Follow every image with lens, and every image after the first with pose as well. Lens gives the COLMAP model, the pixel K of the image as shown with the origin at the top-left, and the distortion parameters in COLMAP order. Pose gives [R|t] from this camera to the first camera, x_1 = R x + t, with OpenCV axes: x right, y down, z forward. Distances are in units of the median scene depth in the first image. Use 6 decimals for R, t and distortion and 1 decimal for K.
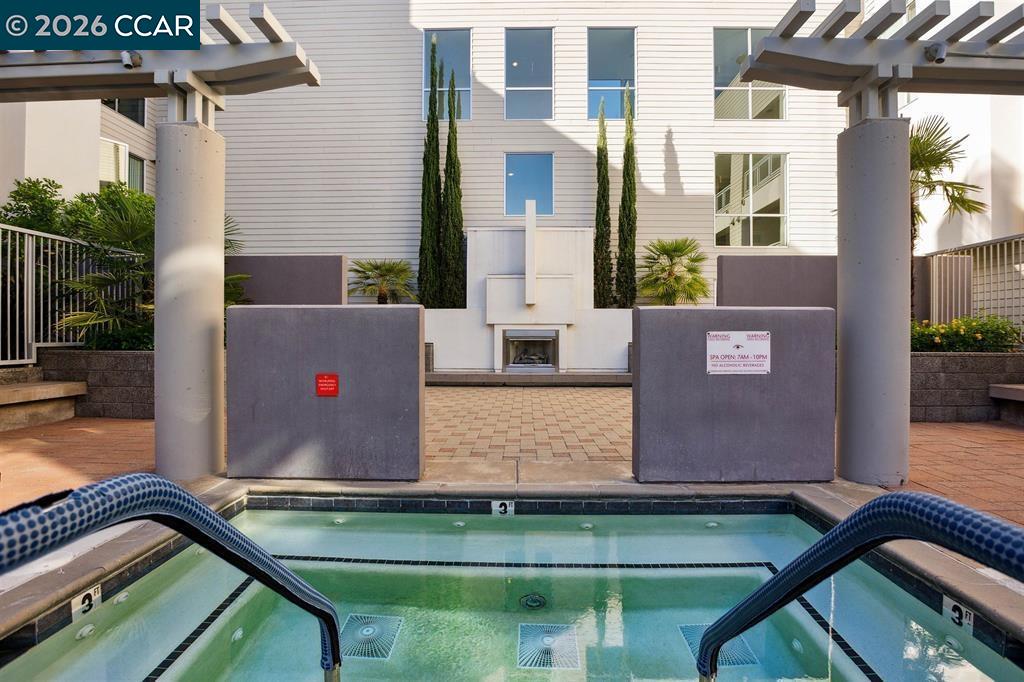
lens RADIAL K [[825.0, 0, 513.1], [0, 825.0, 340.1], [0, 0, 1]] dist [0.002104, 0.000121]
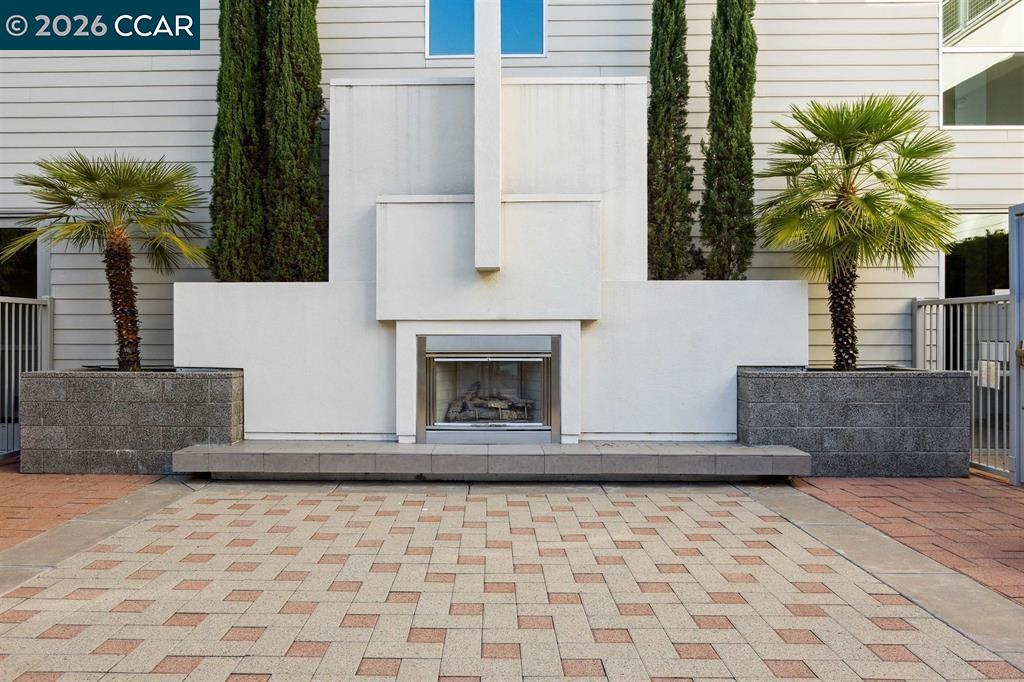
lens RADIAL K [[797.1, 0, 510.1], [0, 797.1, 339.0], [0, 0, 1]] dist [-0.003824, -0.000378]
pose [[0.999802, -0.002130, 0.019785, 0.023892], [0.002118, 0.999998, 0.000631, -0.010502], [-0.019786, -0.000589, 0.999804, 0.616814]]
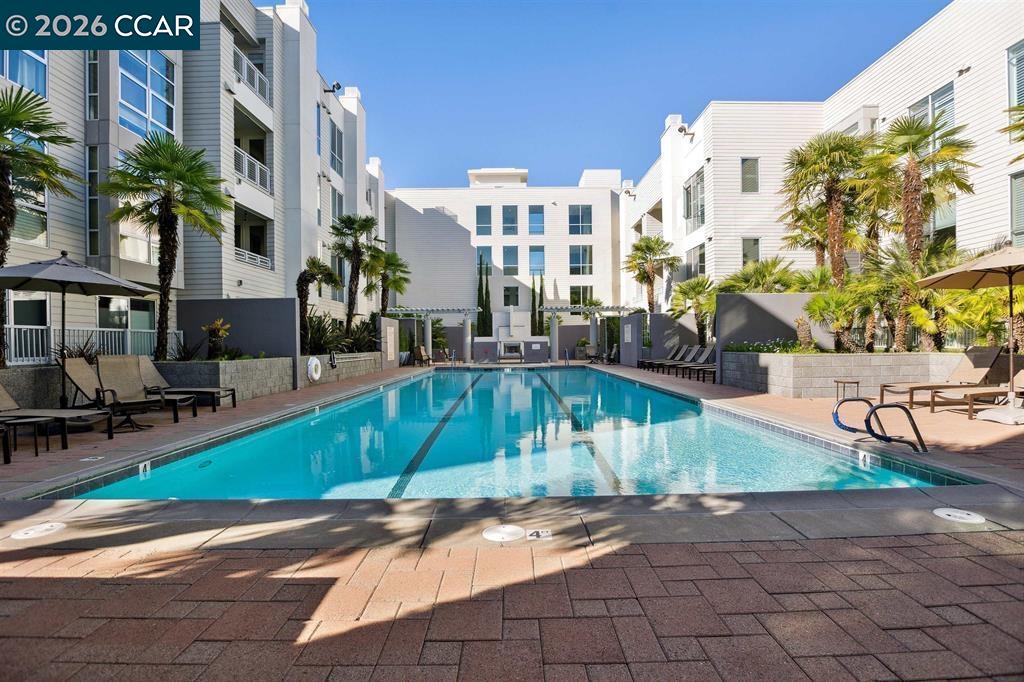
lens RADIAL K [[825.0, 0, 512.1], [0, 825.0, 341.2], [0, 0, 1]] dist [0.002104, 0.000121]
pose [[0.999213, -0.008110, 0.038818, -0.104770], [0.008256, 0.999959, -0.003606, -0.007393], [-0.038787, 0.003923, 0.999240, -2.268001]]
